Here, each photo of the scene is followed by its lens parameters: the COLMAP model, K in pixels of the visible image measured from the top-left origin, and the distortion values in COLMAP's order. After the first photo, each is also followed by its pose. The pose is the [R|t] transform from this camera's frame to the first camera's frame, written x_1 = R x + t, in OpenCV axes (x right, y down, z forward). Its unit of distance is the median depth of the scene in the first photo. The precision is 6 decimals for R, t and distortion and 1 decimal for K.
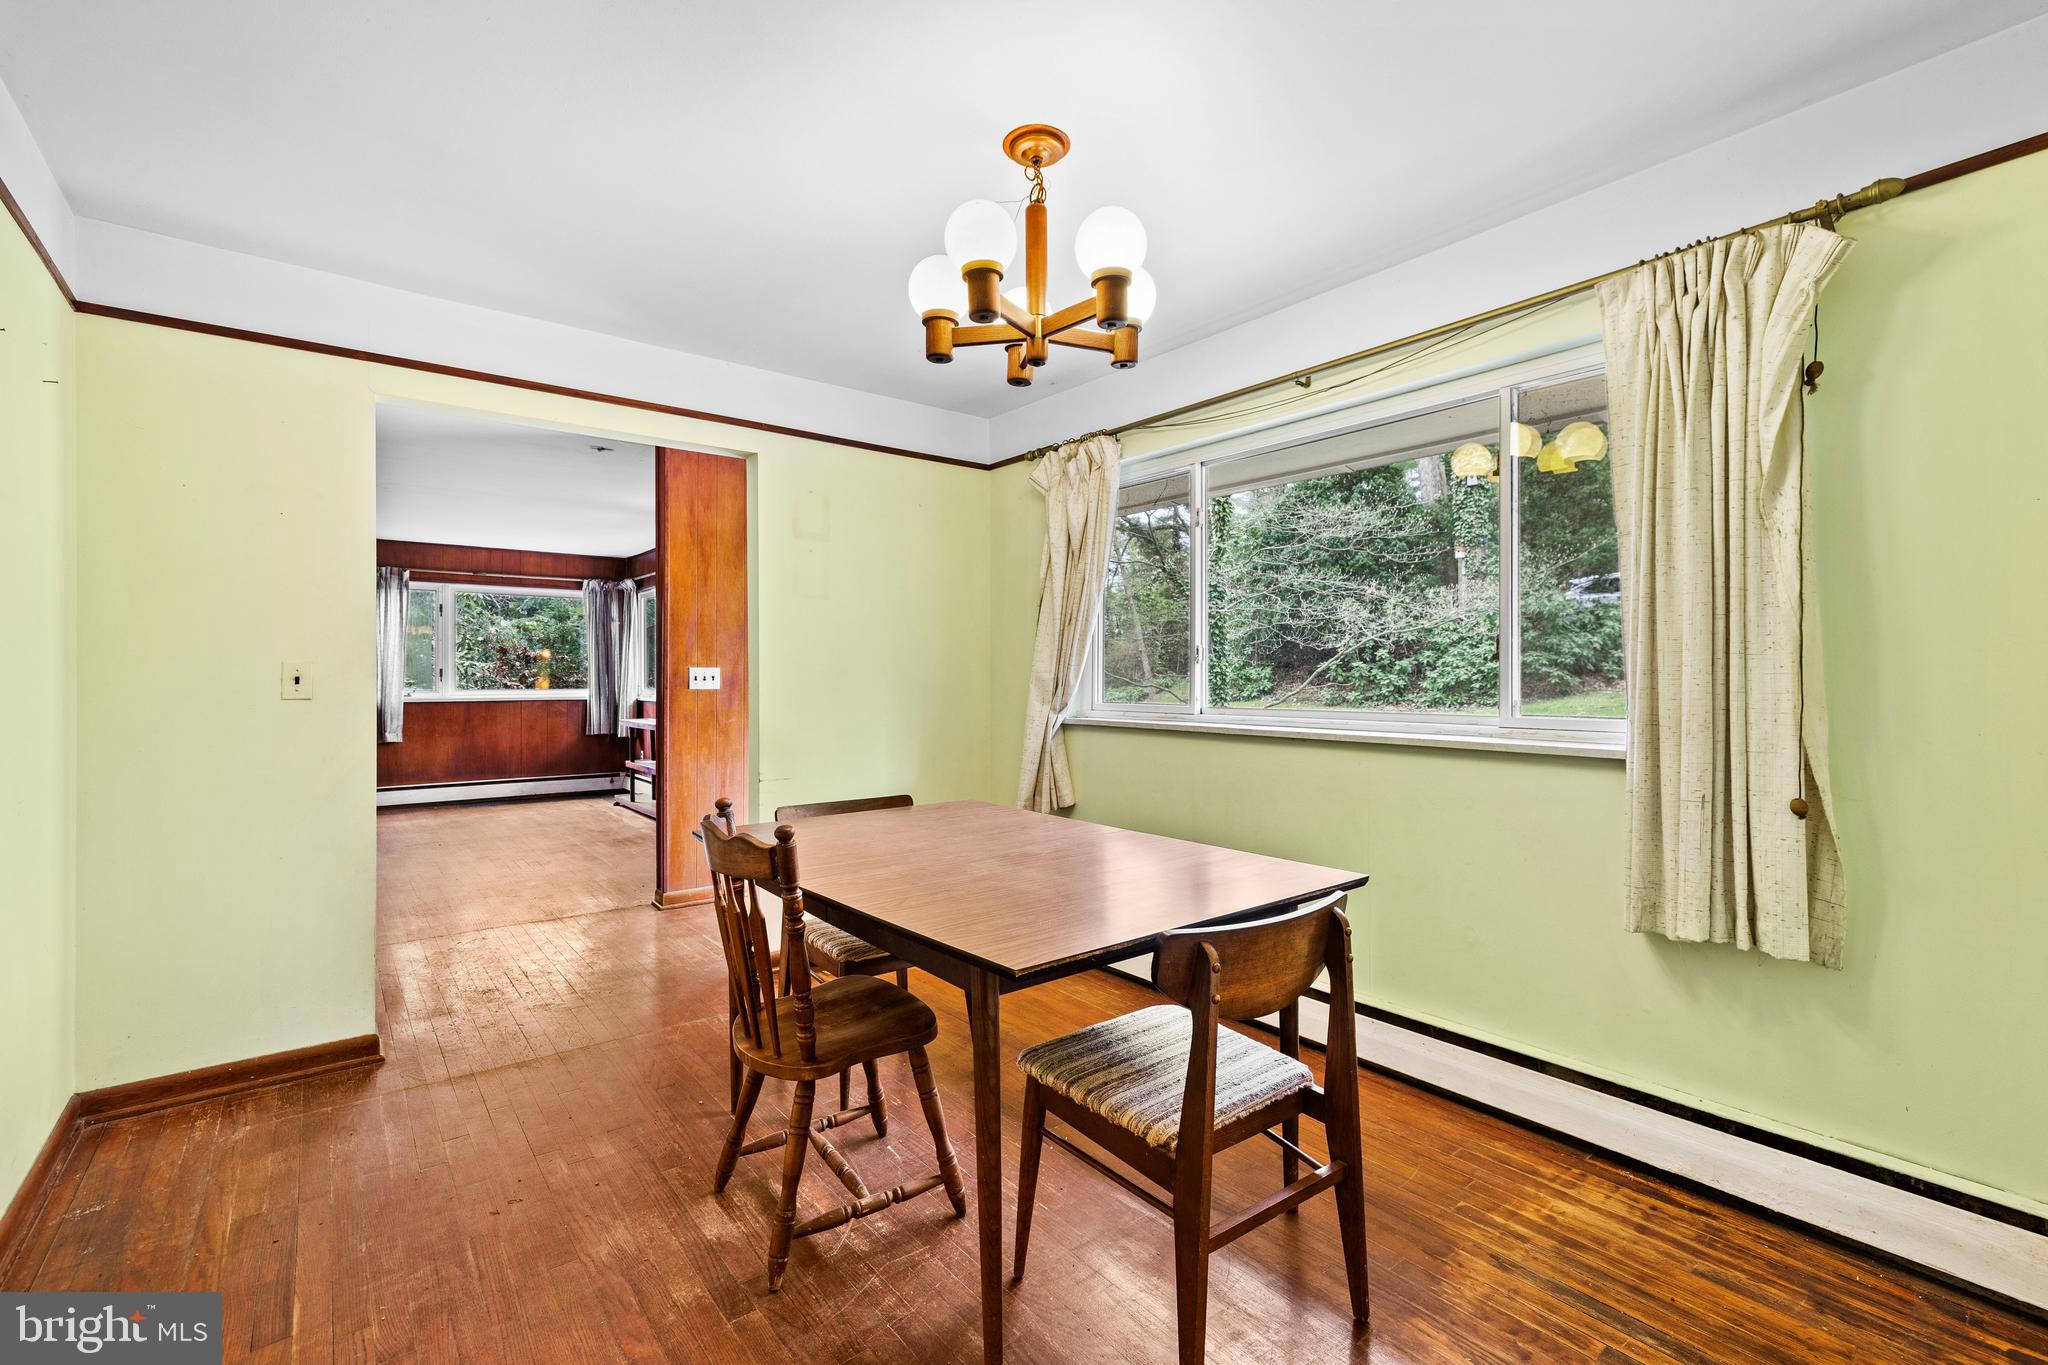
lens RADIAL K [[886.3, 0, 1022.3], [0, 886.3, 672.1], [0, 0, 1]] dist [0.003164, 0.000141]
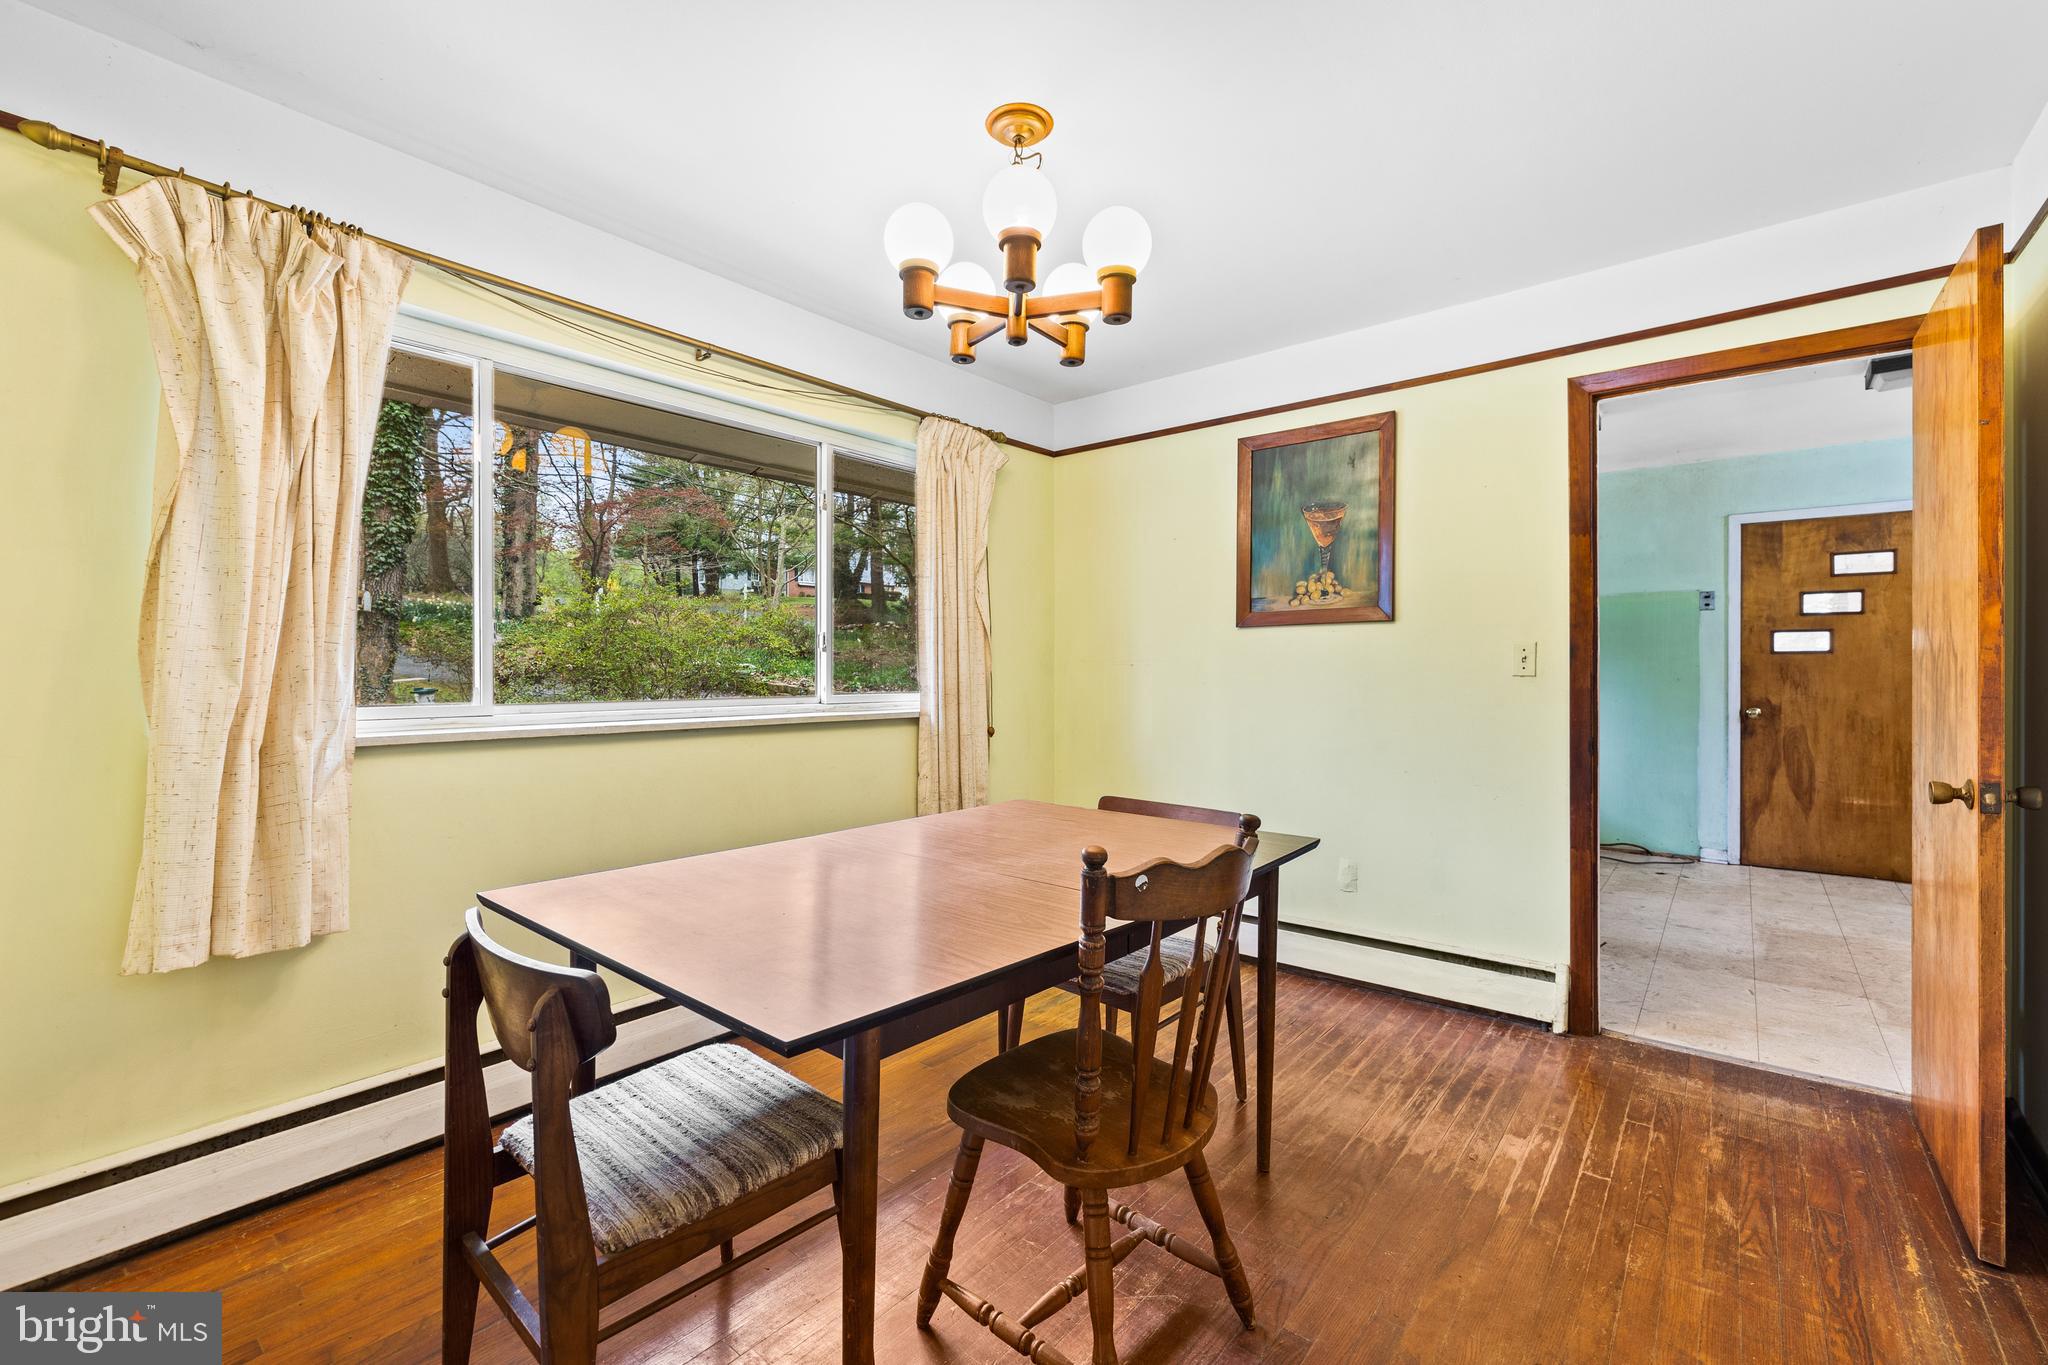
lens RADIAL K [[864.9, 0, 1027.7], [0, 864.9, 672.4], [0, 0, 1]] dist [-0.002173, 0.000121]
pose [[-0.209209, 0.001089, 0.977870, -0.788724], [-0.005287, 0.999984, -0.002244, 0.016243], [-0.977857, -0.005639, -0.209200, 0.976017]]
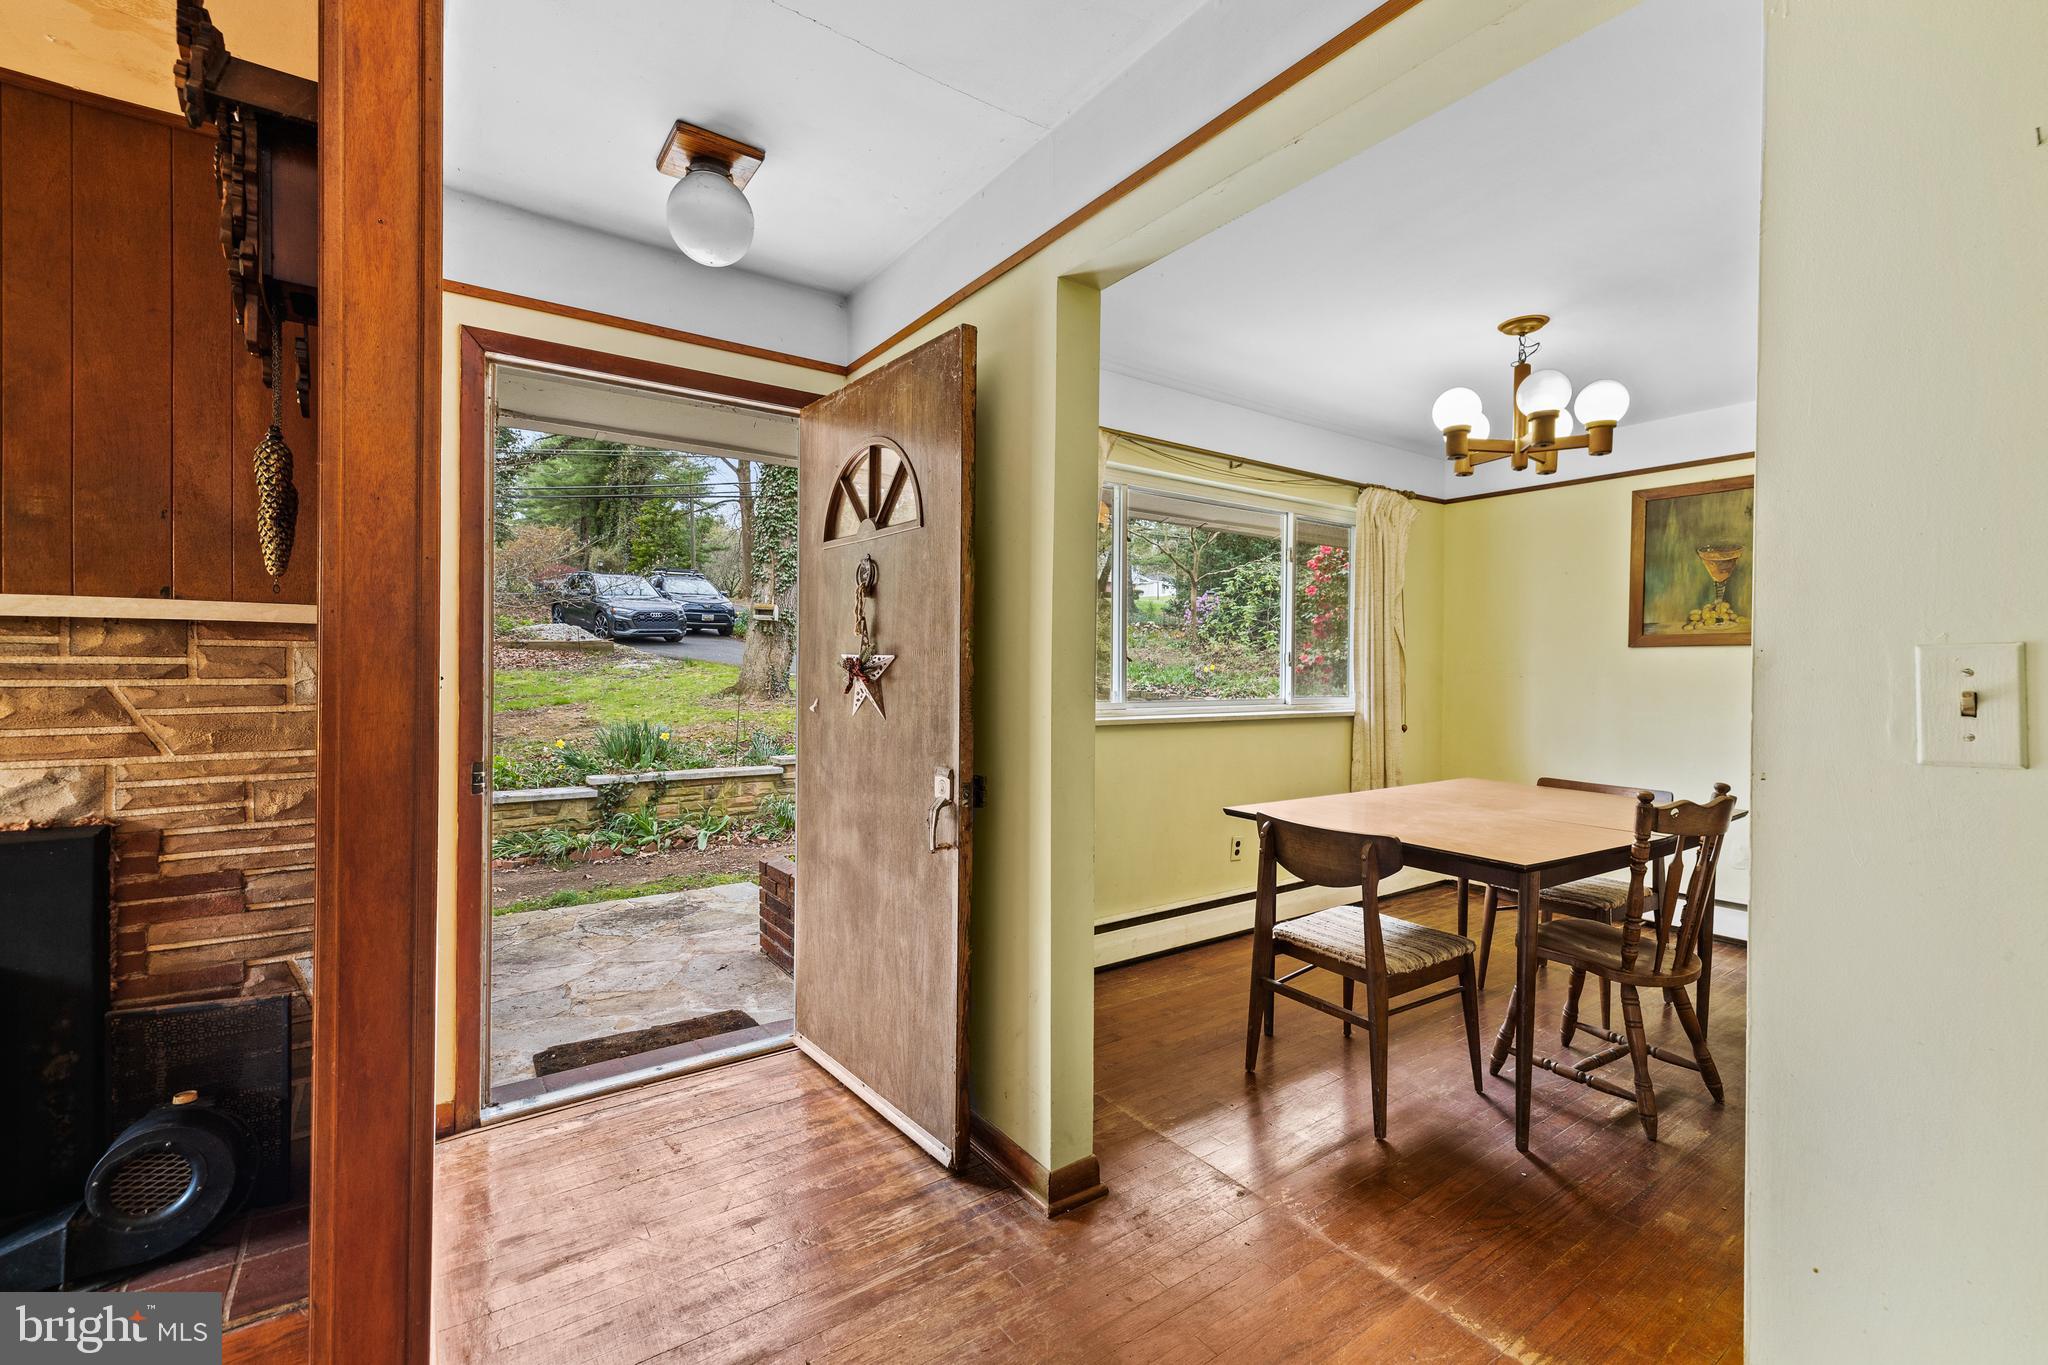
lens RADIAL K [[886.3, 0, 1022.3], [0, 886.3, 672.1], [0, 0, 1]] dist [0.003164, 0.000141]
pose [[0.043927, -0.002262, 0.999032, -1.266067], [-0.012411, 0.999919, 0.002810, -0.002588], [-0.998958, -0.012522, 0.043896, 1.450770]]
